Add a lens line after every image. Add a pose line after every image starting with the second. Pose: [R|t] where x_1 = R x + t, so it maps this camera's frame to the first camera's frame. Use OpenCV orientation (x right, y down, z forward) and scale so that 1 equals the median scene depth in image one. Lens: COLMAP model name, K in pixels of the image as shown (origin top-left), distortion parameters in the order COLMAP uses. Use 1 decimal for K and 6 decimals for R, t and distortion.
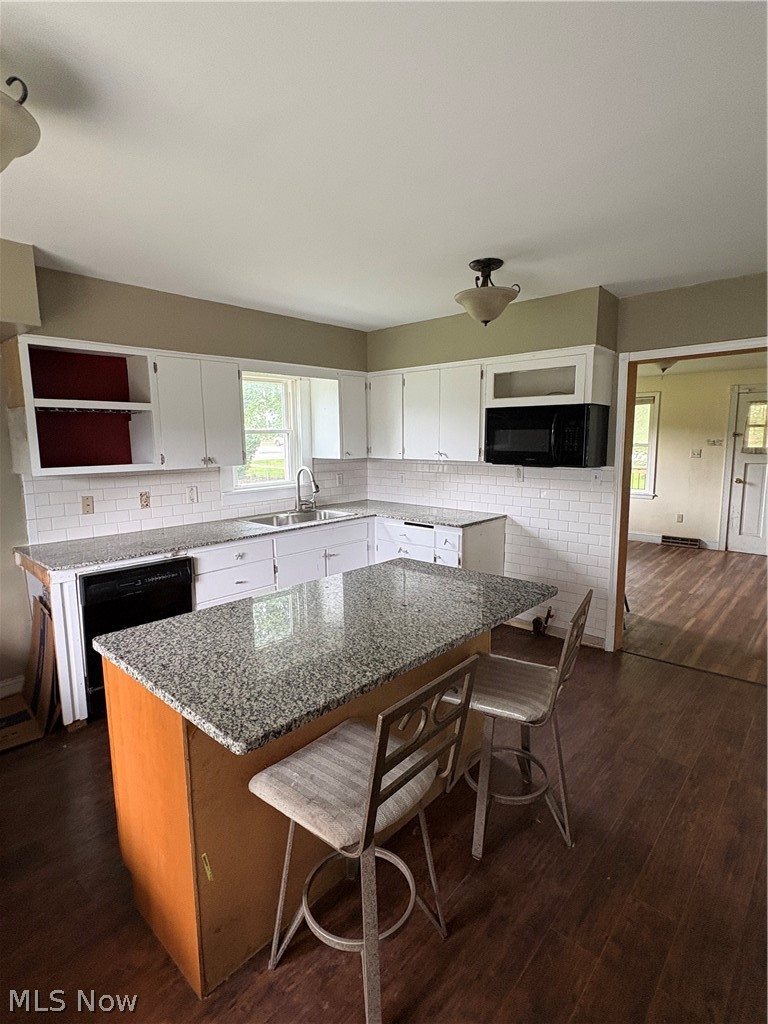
lens RADIAL K [[515.1, 0, 384.0], [0, 515.1, 512.0], [0, 0, 1]] dist [0.000911, 0.000124]
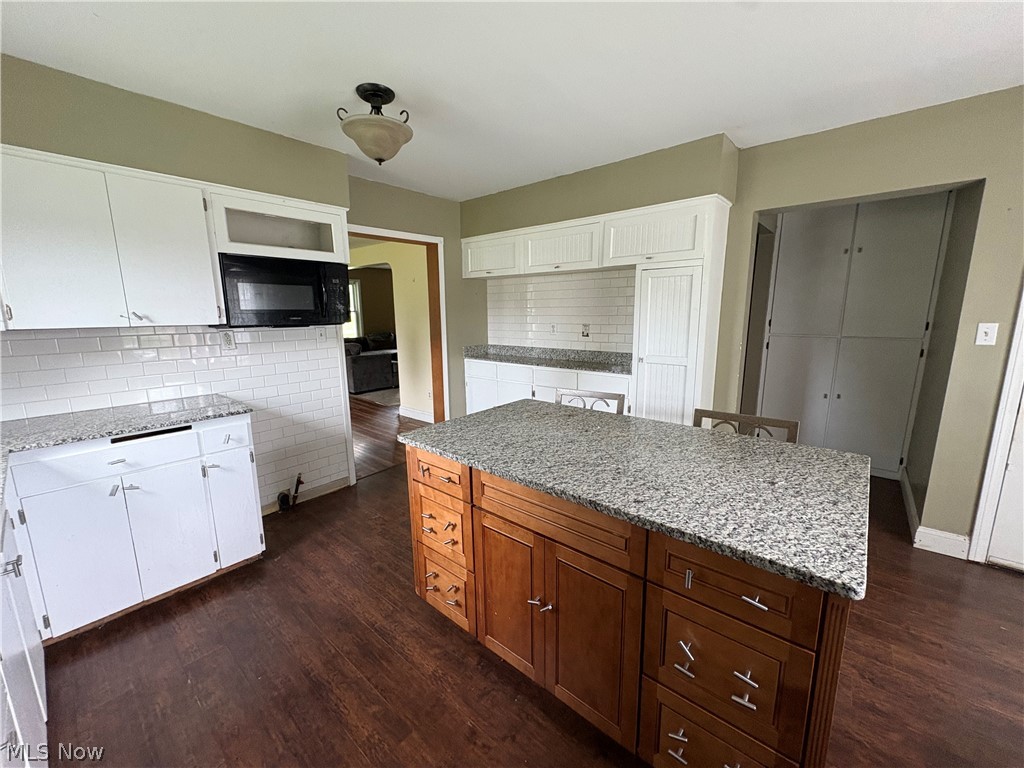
lens RADIAL K [[408.9, 0, 512.0], [0, 408.9, 384.0], [0, 0, 1]] dist [0.000037, -0.000095]
pose [[-0.032228, -0.172105, 0.984551, -0.418713], [0.155610, 0.972187, 0.175037, -0.051121], [-0.987293, 0.158847, -0.004551, 0.587507]]
